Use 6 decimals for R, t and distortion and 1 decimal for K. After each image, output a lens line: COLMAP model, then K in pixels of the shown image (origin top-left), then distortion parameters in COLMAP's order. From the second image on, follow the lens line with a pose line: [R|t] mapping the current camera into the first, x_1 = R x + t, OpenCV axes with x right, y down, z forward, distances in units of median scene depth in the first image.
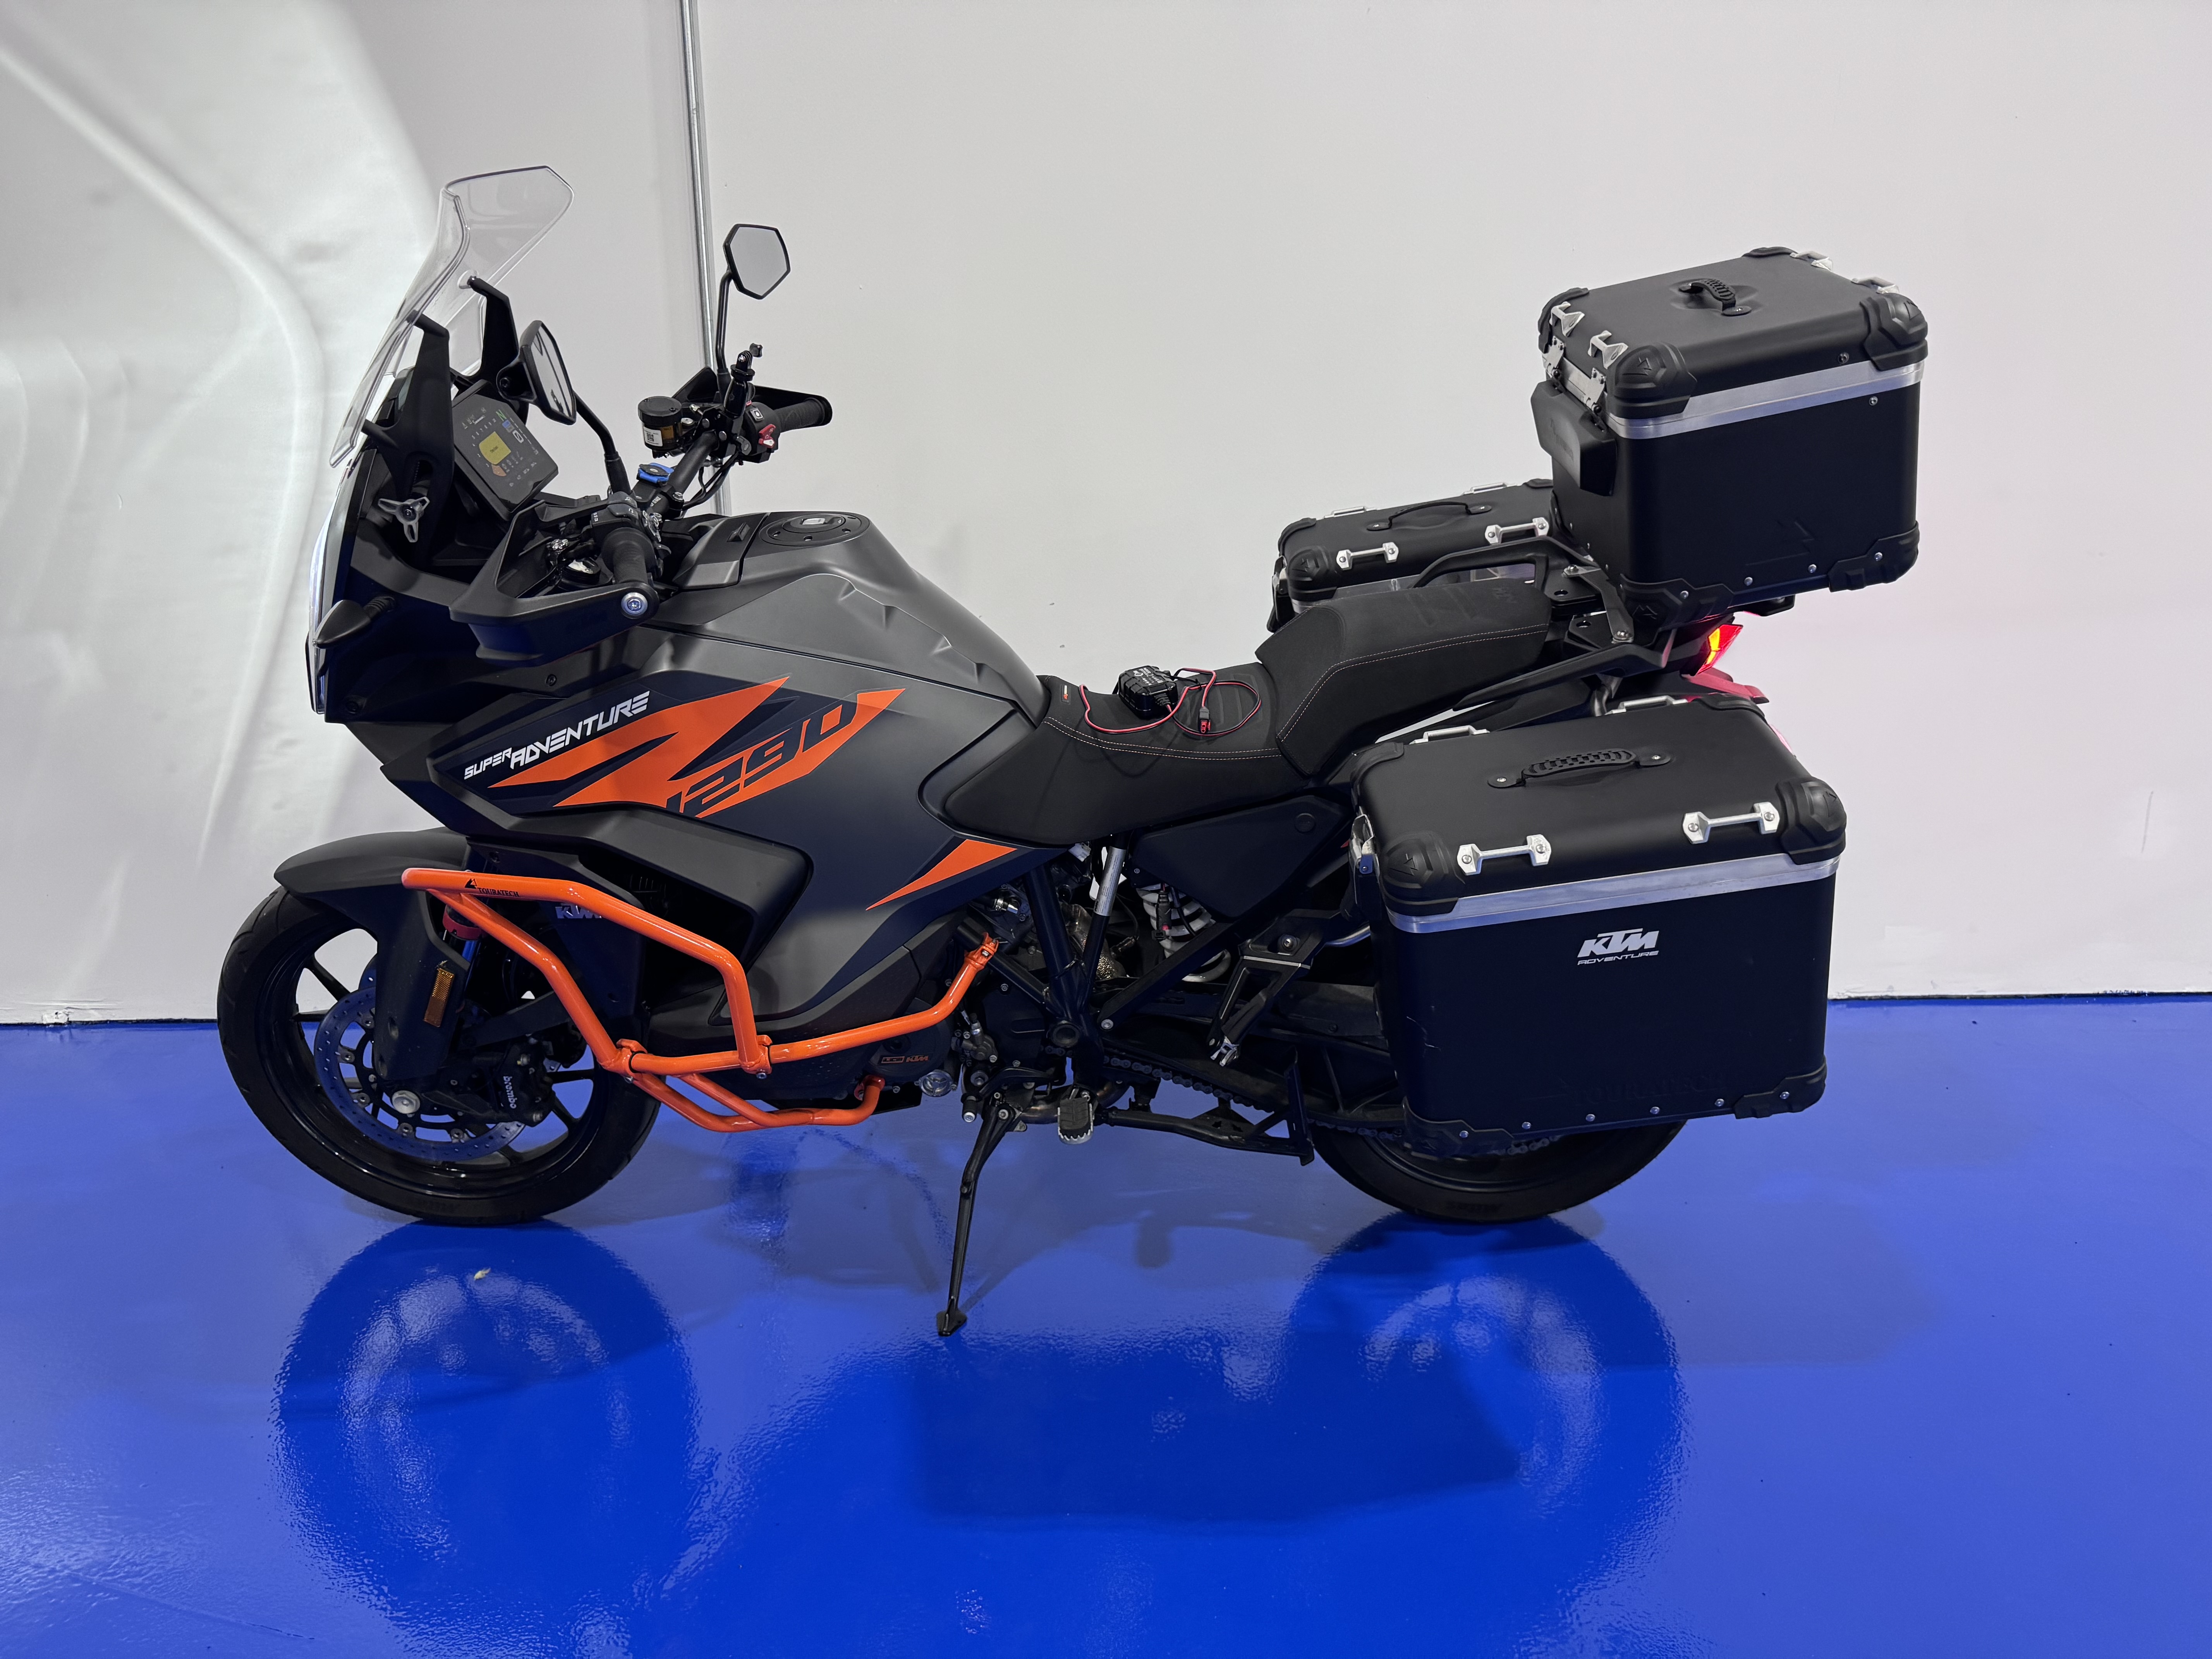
lens RADIAL K [[1547.2, 0, 1106.0], [0, 1547.2, 829.5], [0, 0, 1]] dist [0.174511, -0.349013]
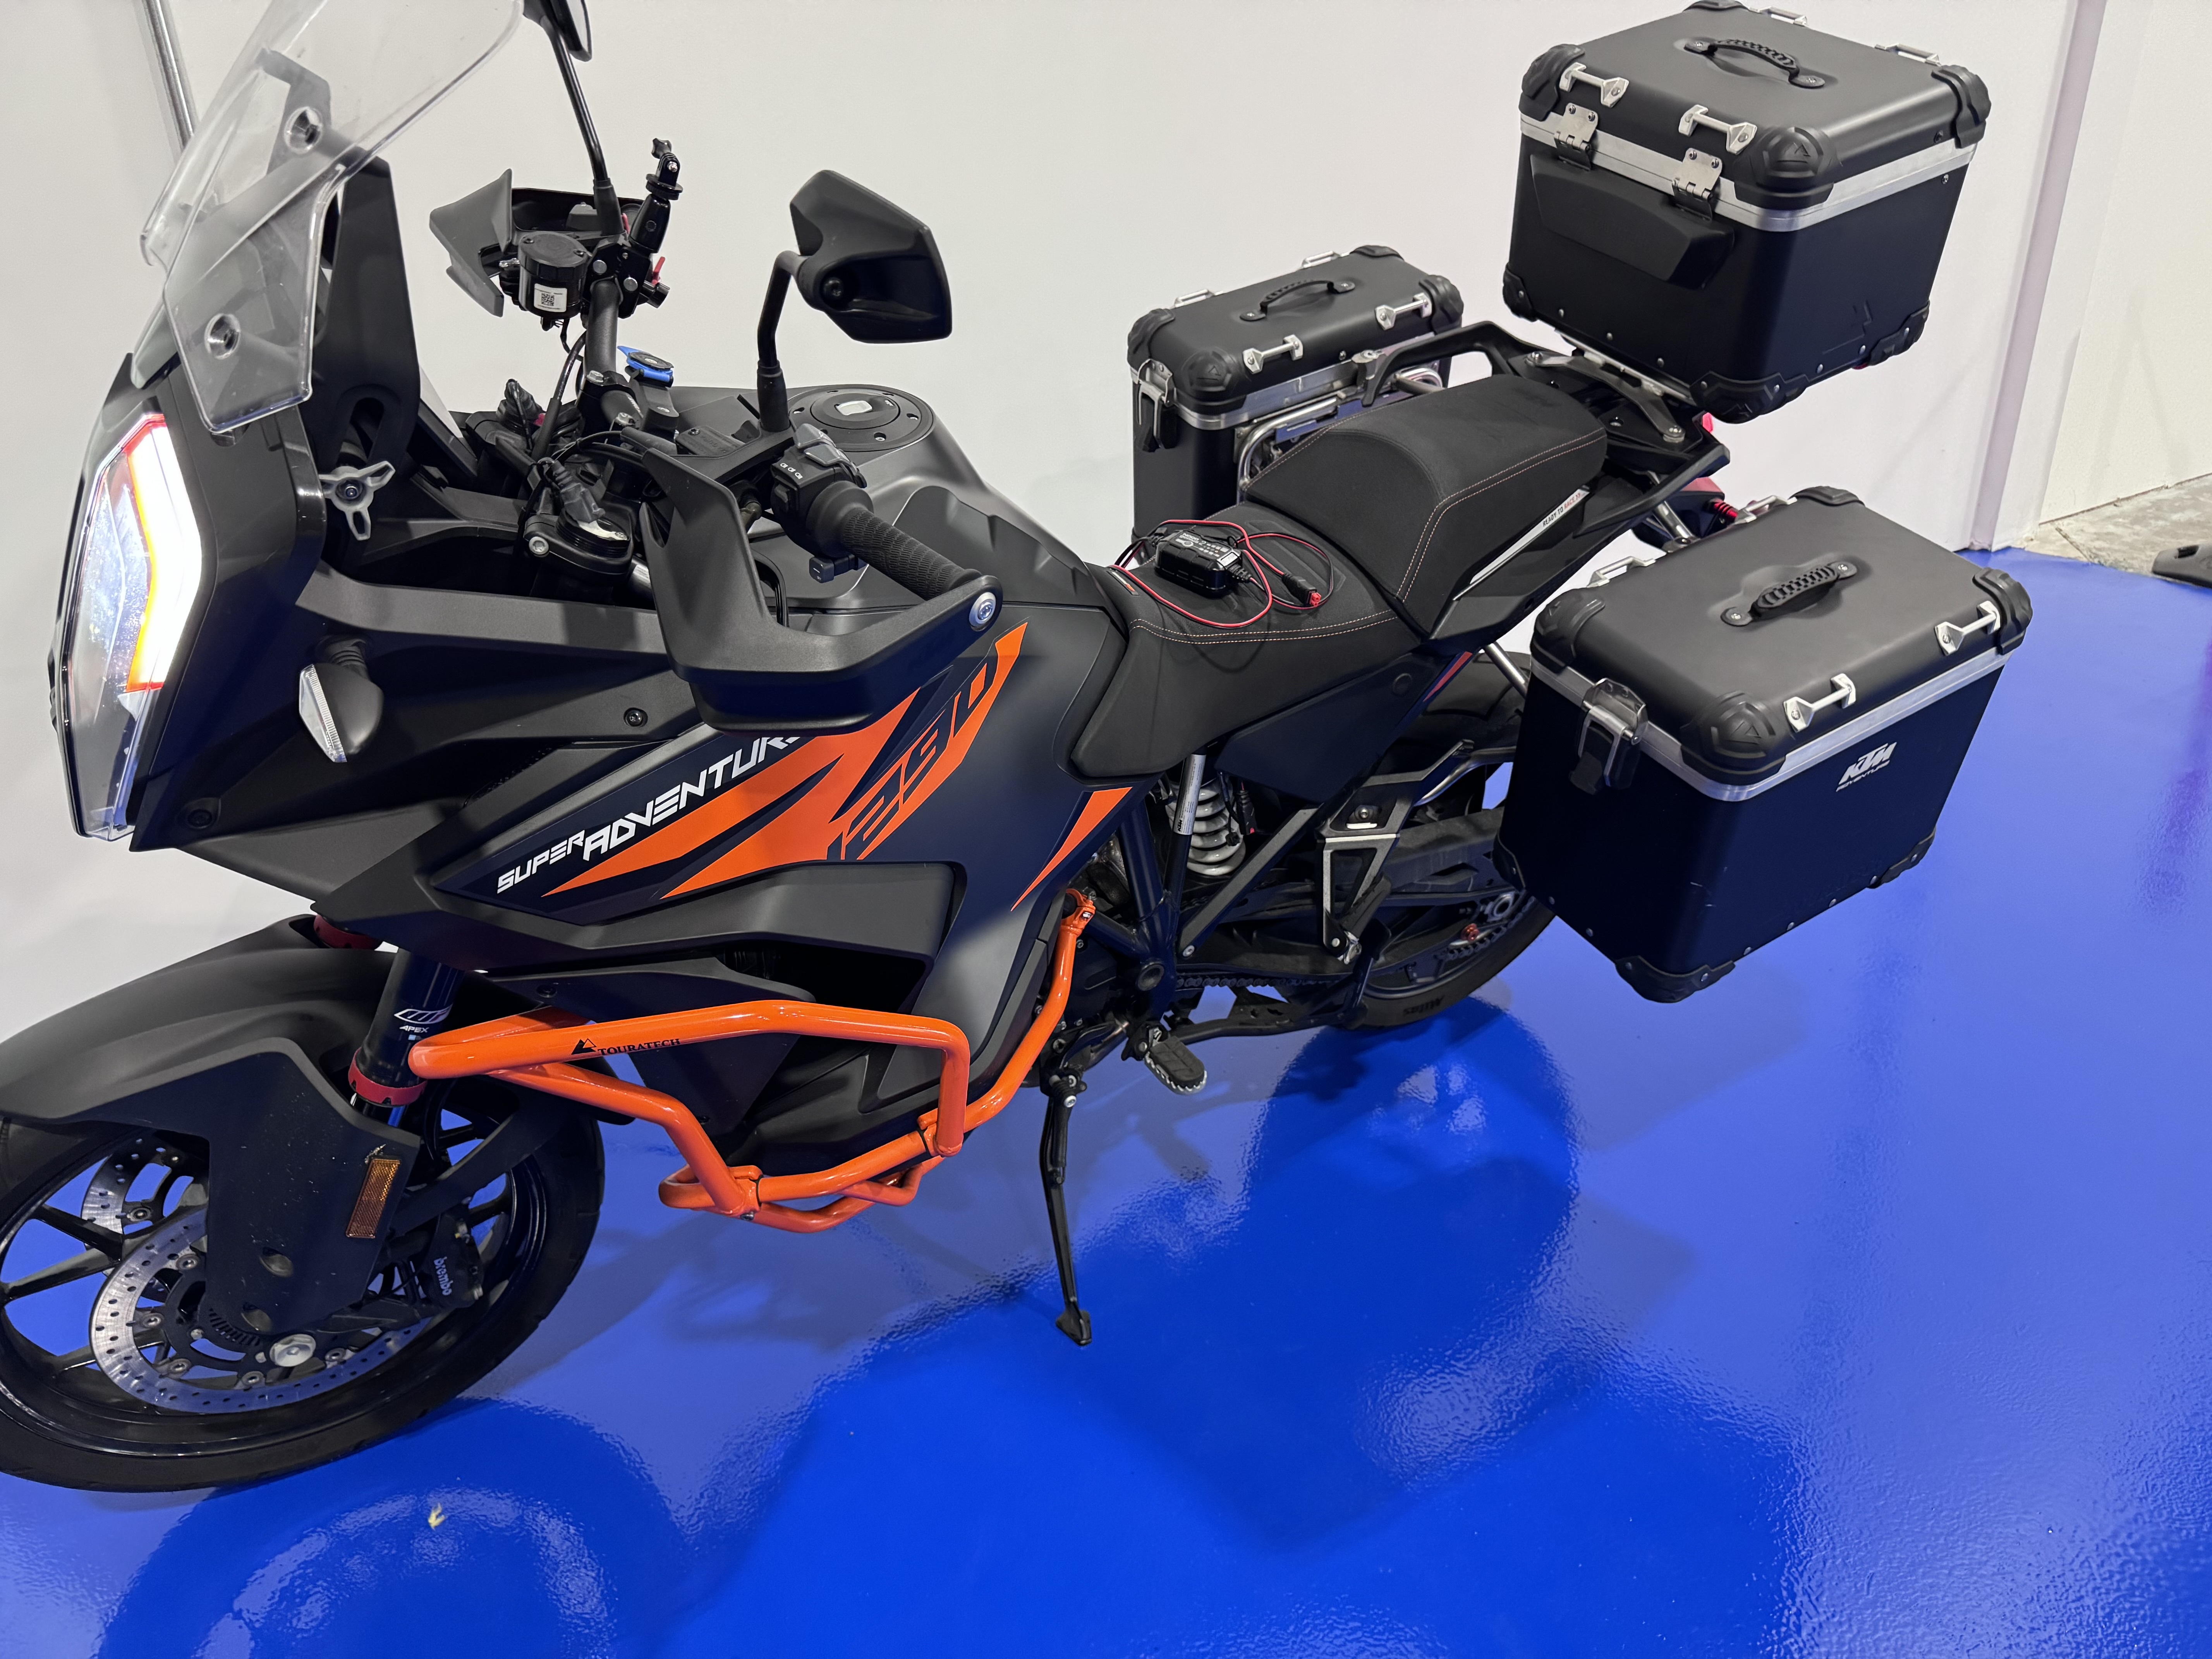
lens RADIAL K [[1552.3, 0, 1123.5], [0, 1552.3, 828.5], [0, 0, 1]] dist [0.161767, -0.320169]
pose [[0.843523, -0.245627, 0.477636, -0.474106], [0.155192, 0.962832, 0.221067, -0.153501], [-0.514183, -0.112350, 0.850290, 0.314820]]
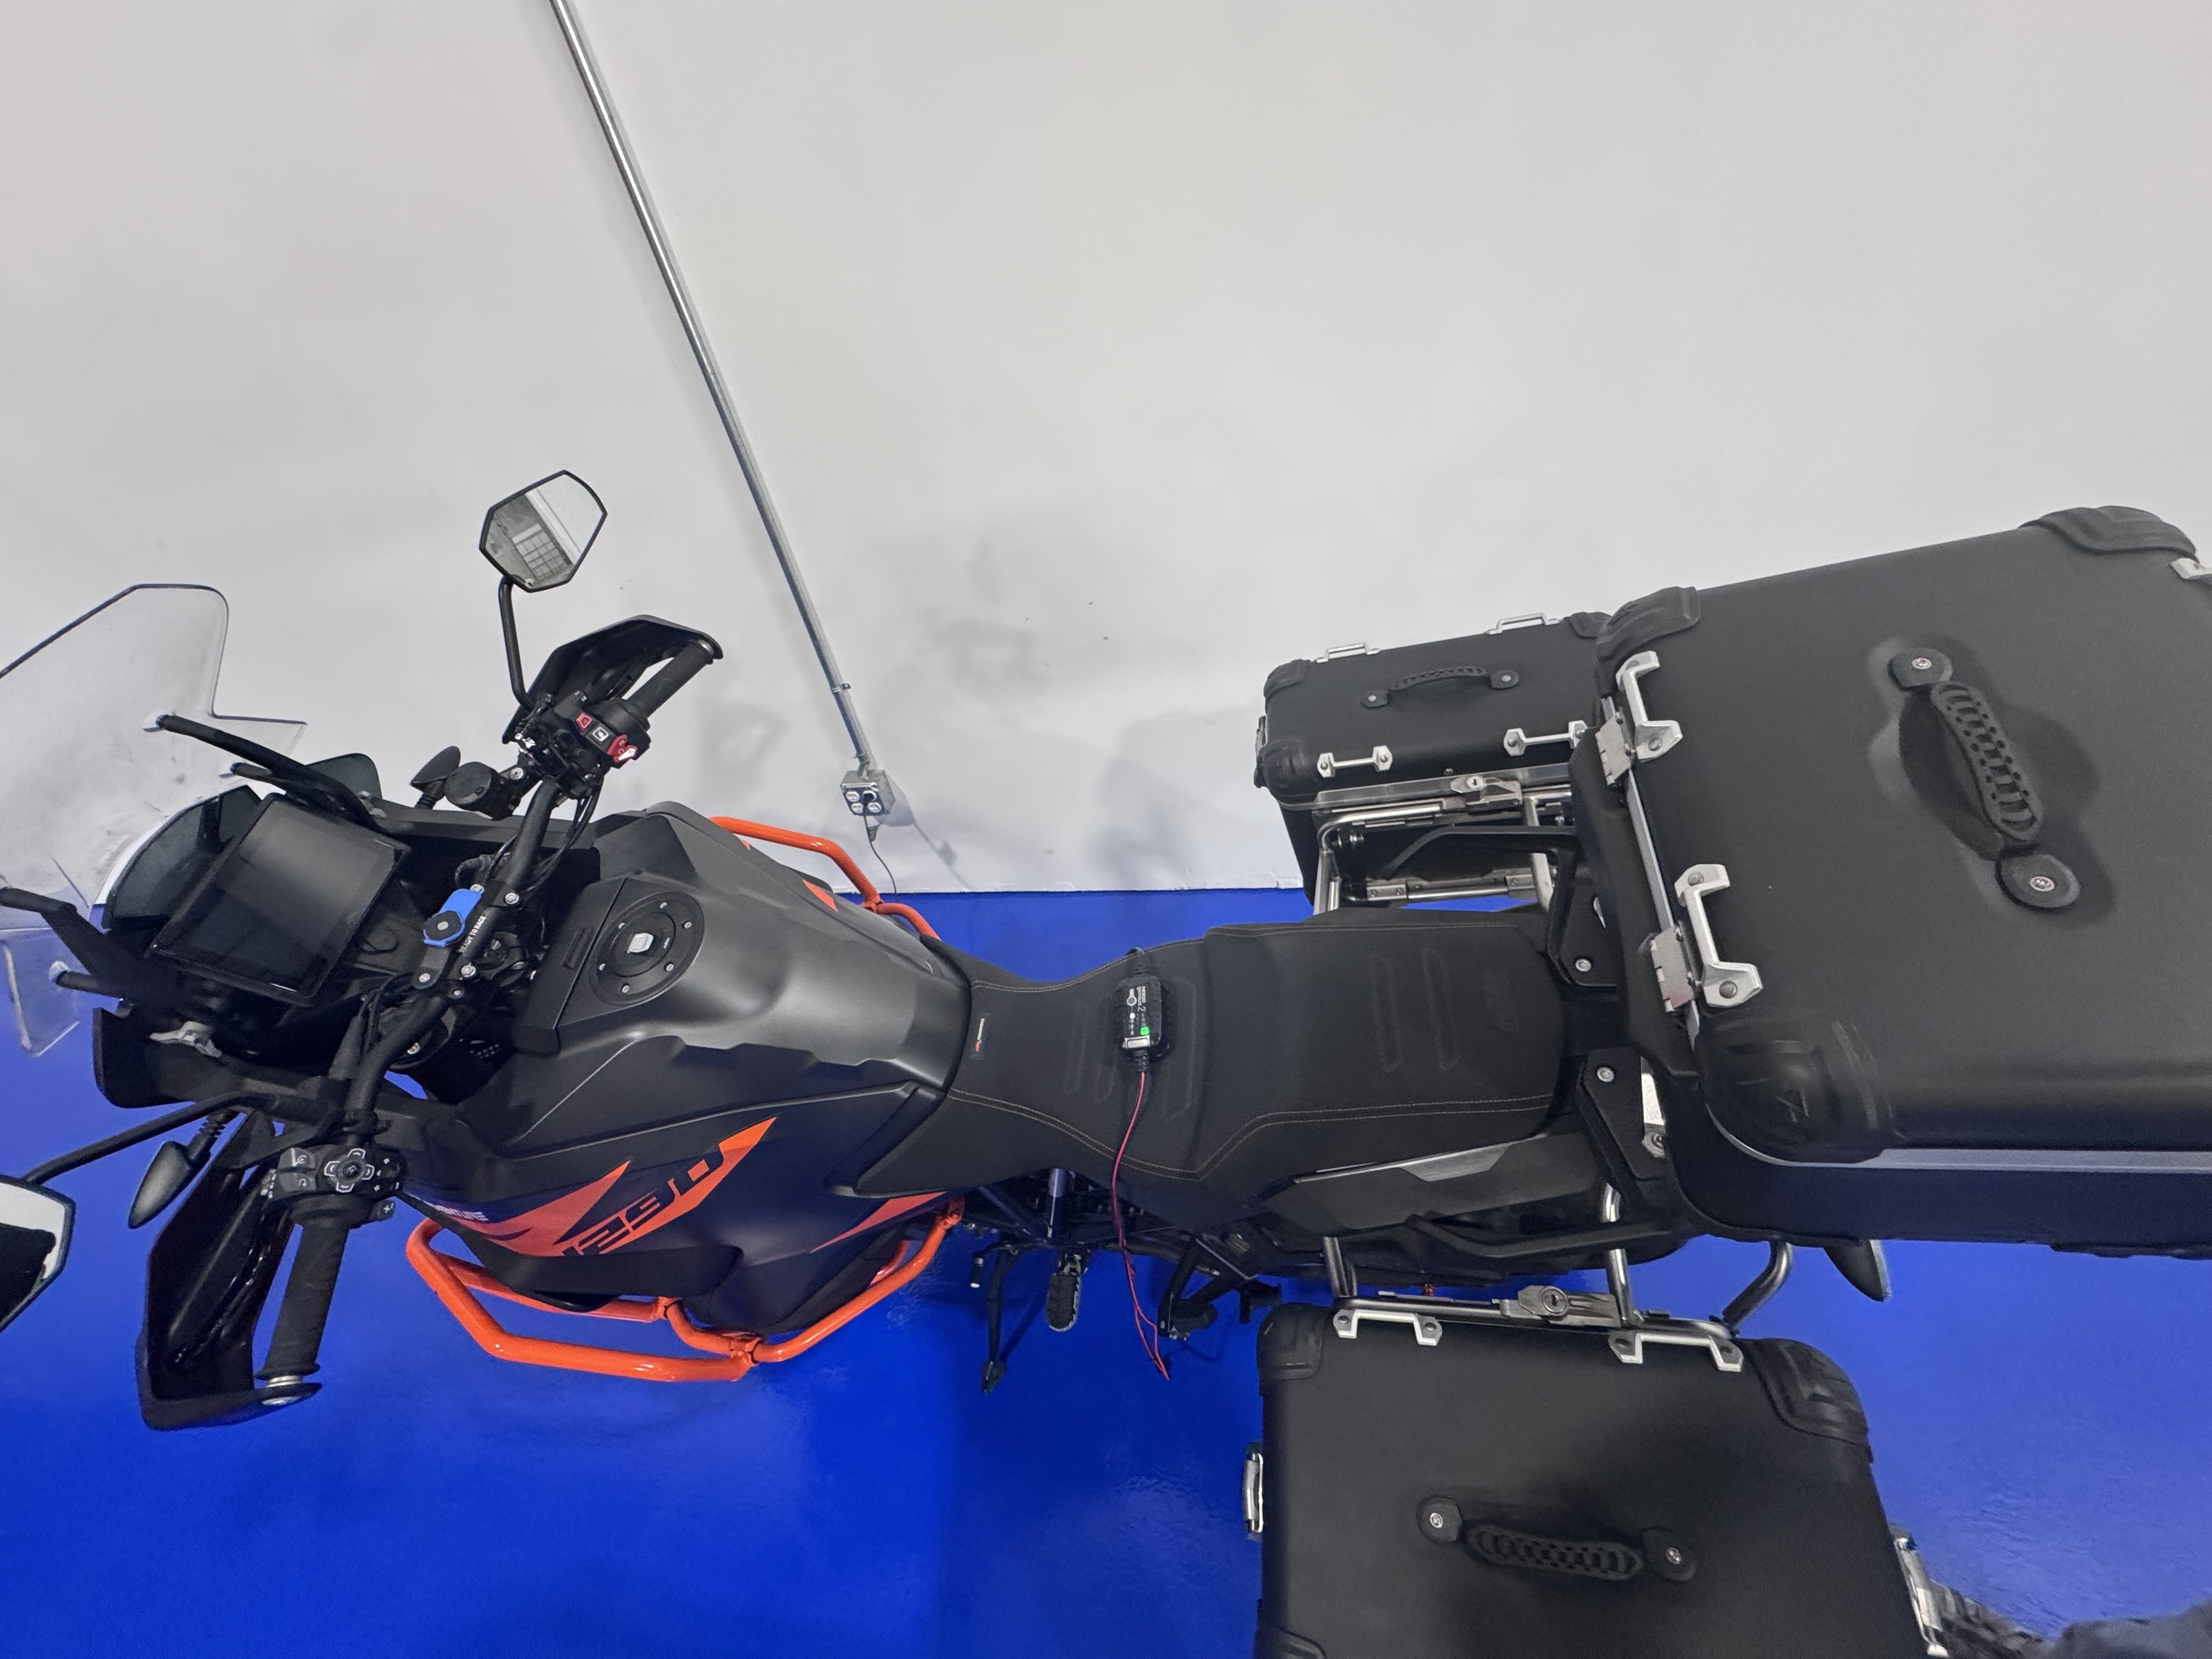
lens RADIAL K [[886.7, 0, 1106.0], [0, 886.7, 829.5], [0, 0, 1]] dist [-0.001335, -0.000141]
pose [[0.976808, -0.007156, -0.213999, 0.167684], [0.103817, 0.889933, 0.444119, -0.444338], [0.187266, -0.456036, 0.870036, 0.659558]]
